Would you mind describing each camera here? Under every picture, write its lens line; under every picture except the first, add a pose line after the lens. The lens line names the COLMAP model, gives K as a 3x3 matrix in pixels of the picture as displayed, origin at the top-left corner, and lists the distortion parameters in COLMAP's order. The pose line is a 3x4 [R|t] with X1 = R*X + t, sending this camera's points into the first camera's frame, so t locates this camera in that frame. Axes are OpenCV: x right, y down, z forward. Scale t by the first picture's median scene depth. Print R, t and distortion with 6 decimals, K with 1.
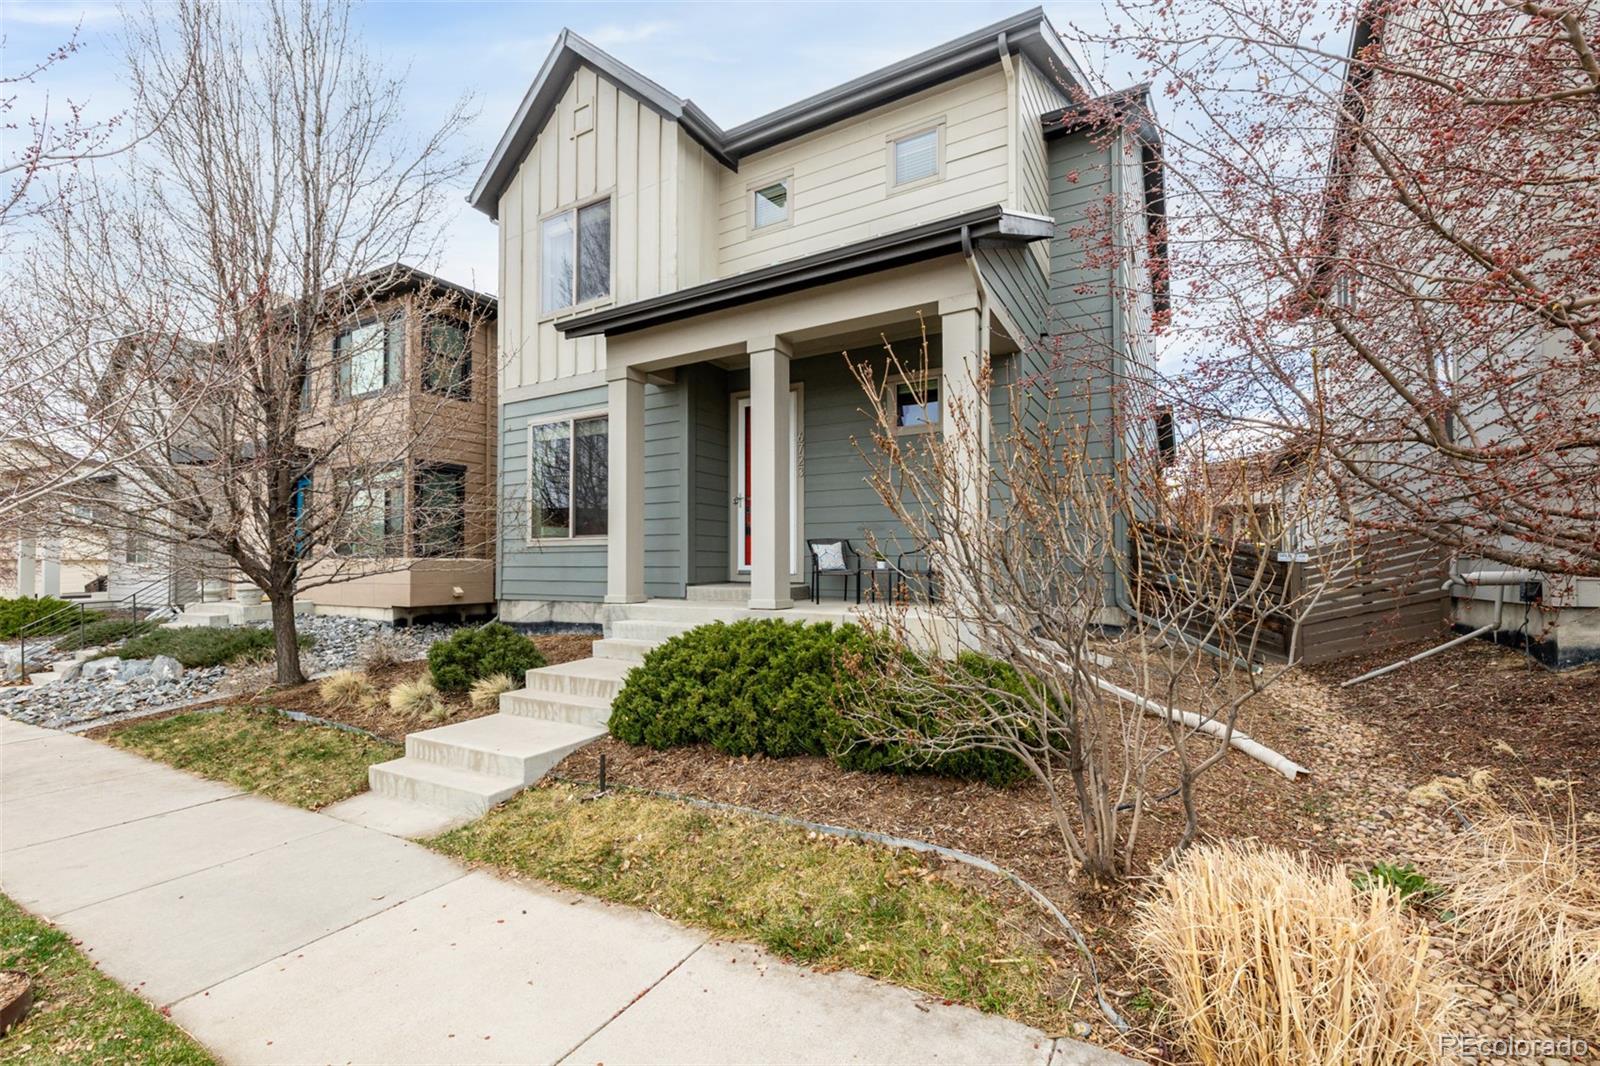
lens RADIAL K [[673.5, 0, 792.5], [0, 673.5, 528.7], [0, 0, 1]] dist [0.001007, 0.000261]
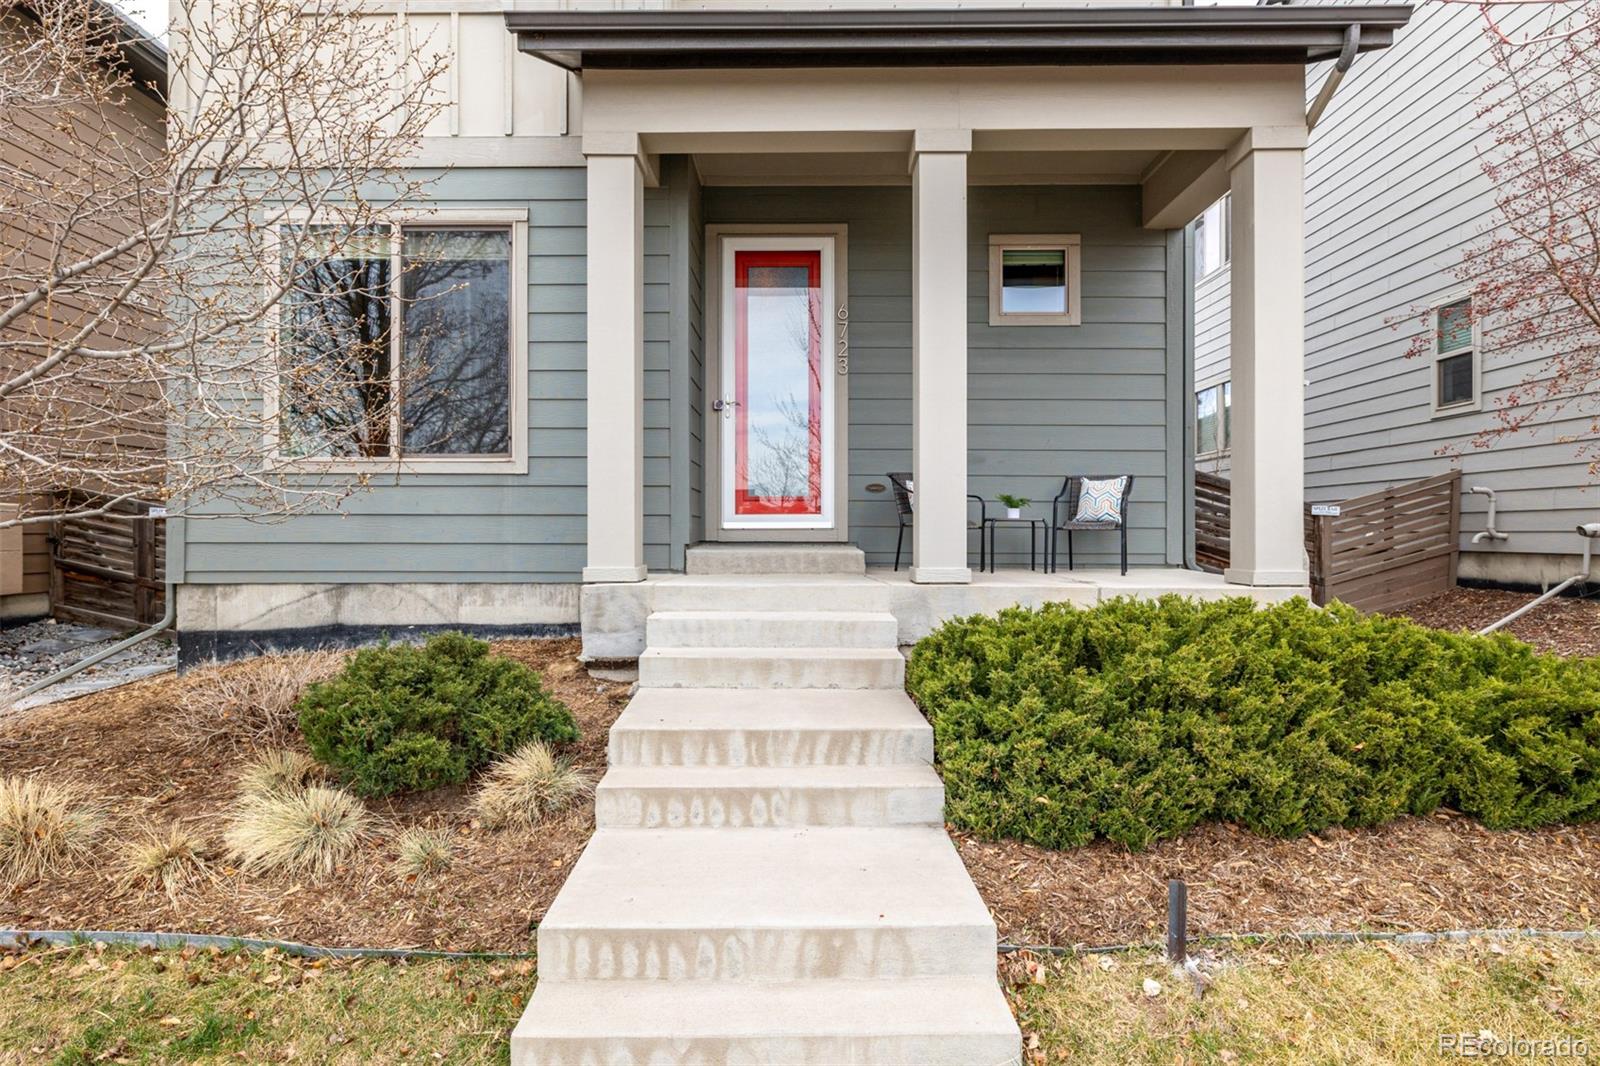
lens RADIAL K [[956.1, 0, 769.1], [0, 956.1, 486.2], [0, 0, 1]] dist [0.024992, 0.000355]
pose [[0.867888, 0.020402, 0.496341, -0.542314], [-0.029766, 0.999497, 0.010963, 0.023362], [-0.495868, -0.024289, 0.868058, 0.304017]]
